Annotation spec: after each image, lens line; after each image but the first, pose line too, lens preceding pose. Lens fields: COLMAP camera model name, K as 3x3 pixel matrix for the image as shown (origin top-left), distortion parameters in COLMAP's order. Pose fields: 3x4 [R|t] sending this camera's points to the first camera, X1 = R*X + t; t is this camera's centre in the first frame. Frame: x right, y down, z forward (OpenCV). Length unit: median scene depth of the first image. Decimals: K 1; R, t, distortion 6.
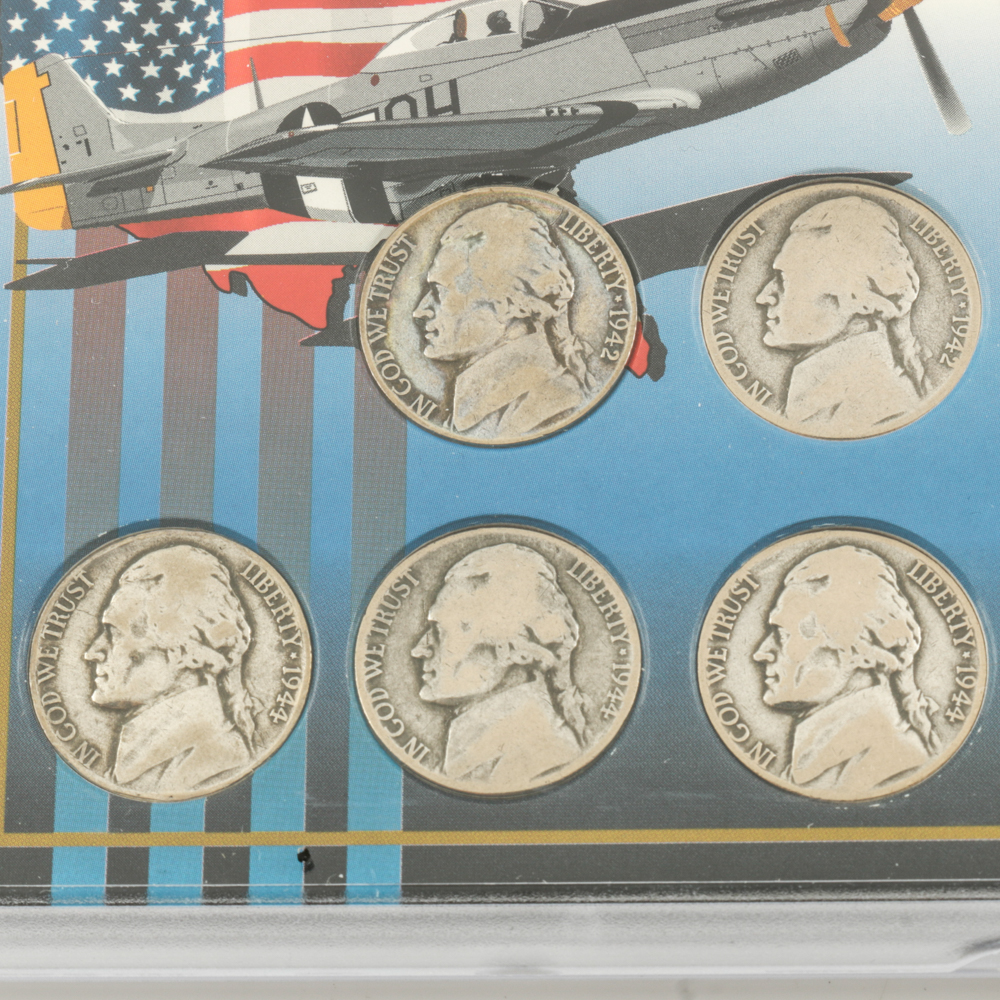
lens RADIAL K [[4424.5, 0, 499.9], [0, 4424.5, 499.4], [0, 0, 1]] dist [-0.115891, 0.000000]
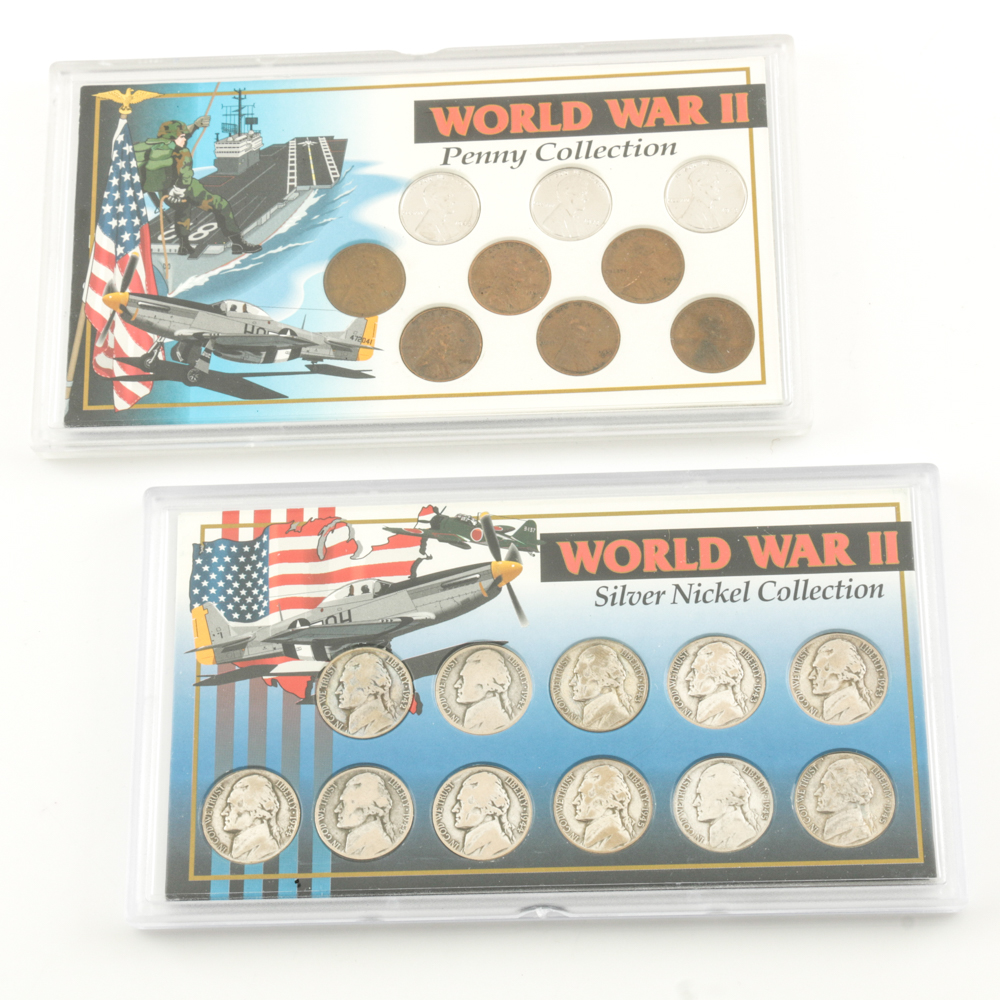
lens RADIAL K [[3031.5, 0, 501.6], [0, 3031.5, 499.3], [0, 0, 1]] dist [-0.076468, 0.000000]
pose [[0.999795, -0.015537, -0.012966, 0.116955], [0.014481, 0.996854, -0.077923, -0.012488], [0.014136, 0.077719, 0.996875, -0.976215]]
